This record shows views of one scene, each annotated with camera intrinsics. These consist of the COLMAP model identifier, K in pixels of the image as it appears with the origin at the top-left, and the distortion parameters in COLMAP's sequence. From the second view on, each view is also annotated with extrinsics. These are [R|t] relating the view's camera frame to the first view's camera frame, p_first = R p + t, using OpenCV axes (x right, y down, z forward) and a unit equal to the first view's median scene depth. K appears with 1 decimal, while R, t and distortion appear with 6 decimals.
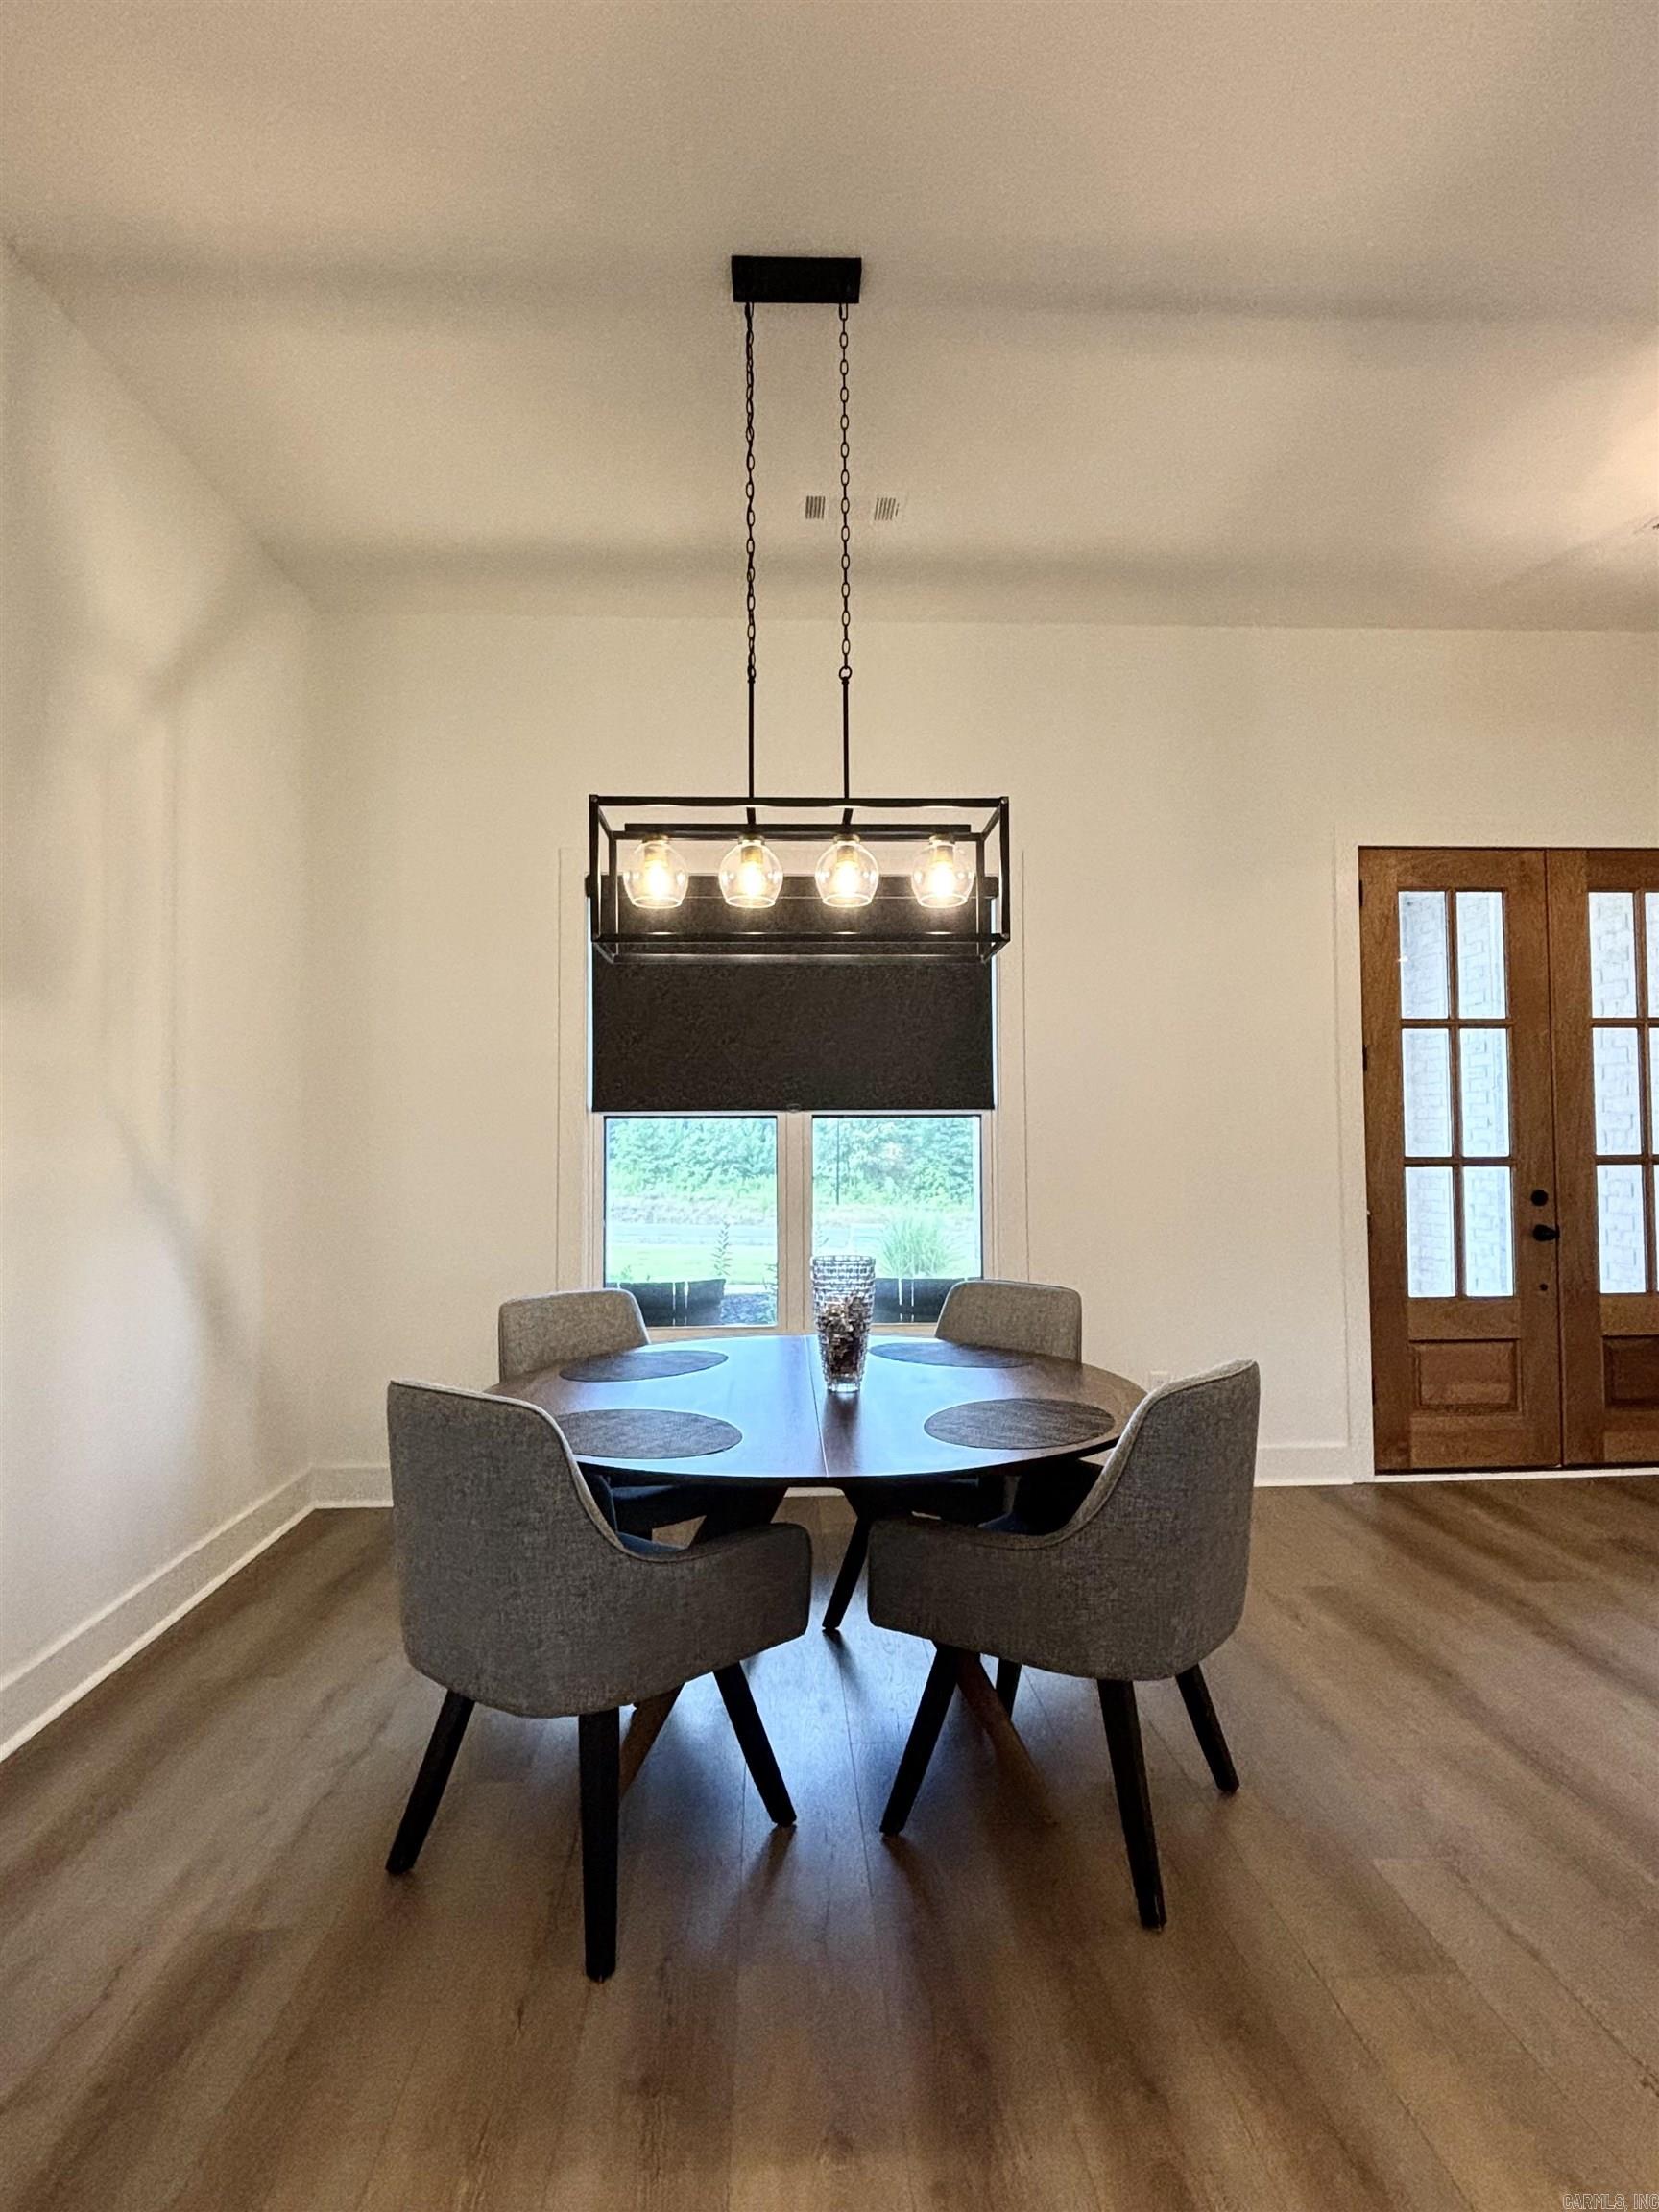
lens RADIAL K [[1149.2, 0, 823.7], [0, 1149.2, 1106.5], [0, 0, 1]] dist [0.007737, -0.003677]
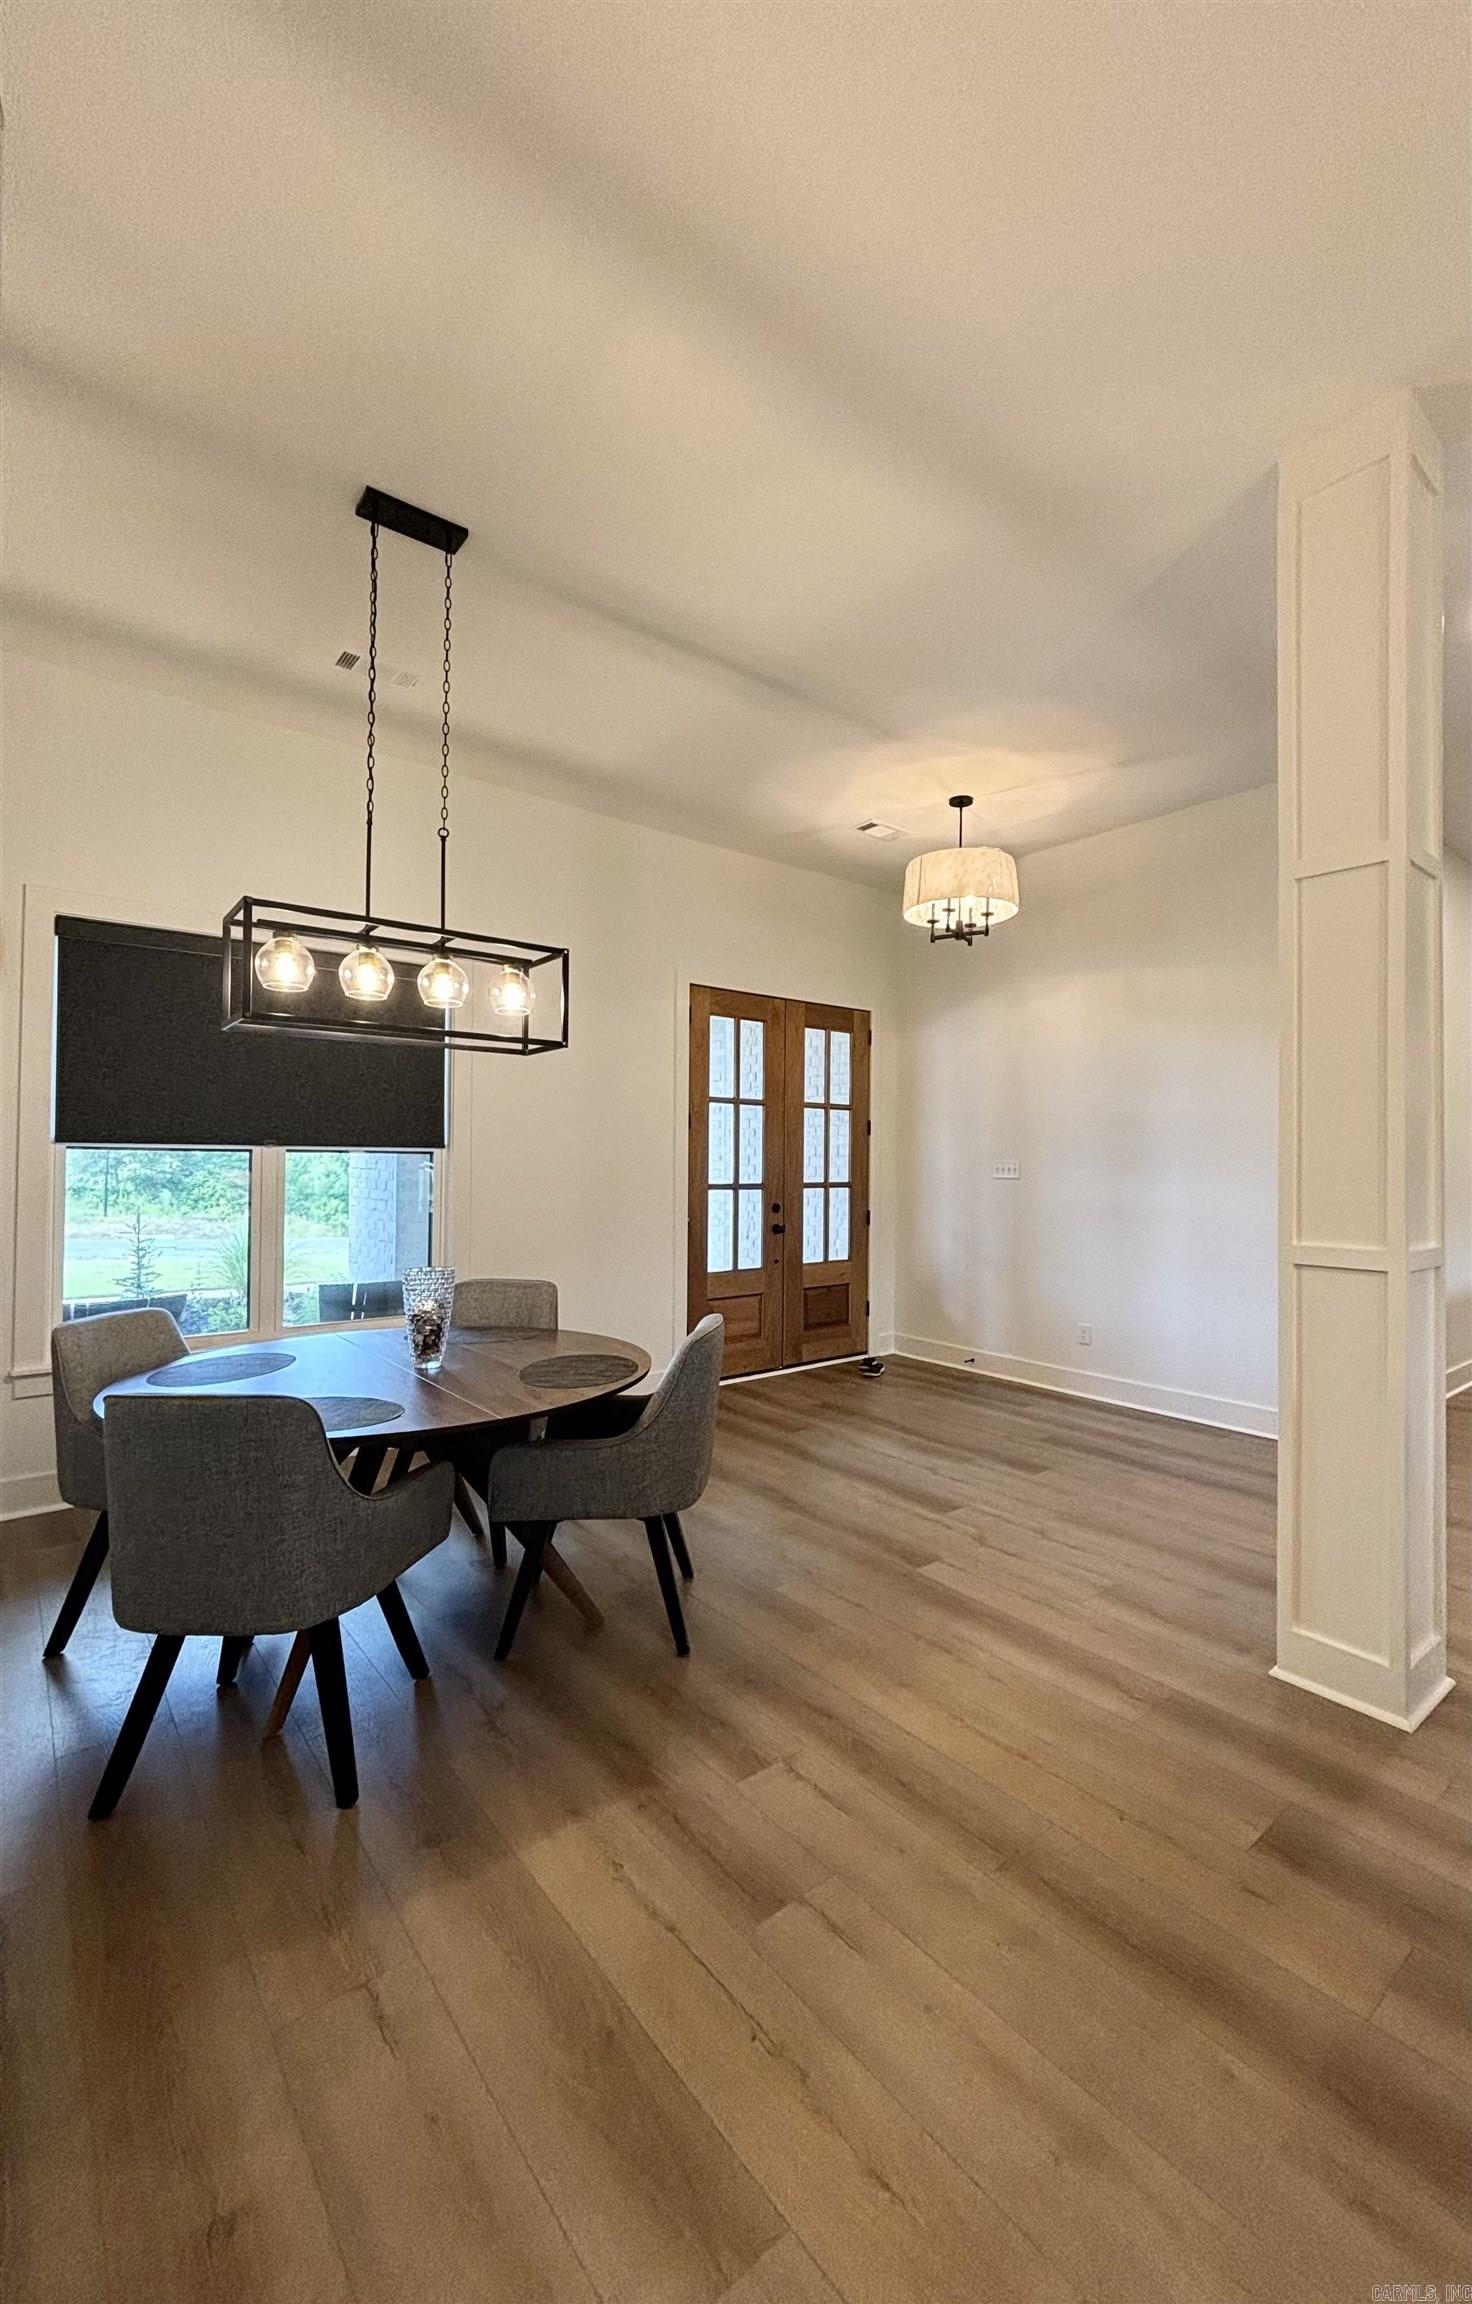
lens RADIAL K [[942.1, 0, 738.1], [0, 942.1, 1153.4], [0, 0, 1]] dist [0.003295, -0.000499]
pose [[0.810309, 0.015749, 0.585791, -0.220925], [-0.031540, 0.999362, 0.016759, -0.021307], [-0.585153, -0.032056, 0.810289, -0.066463]]
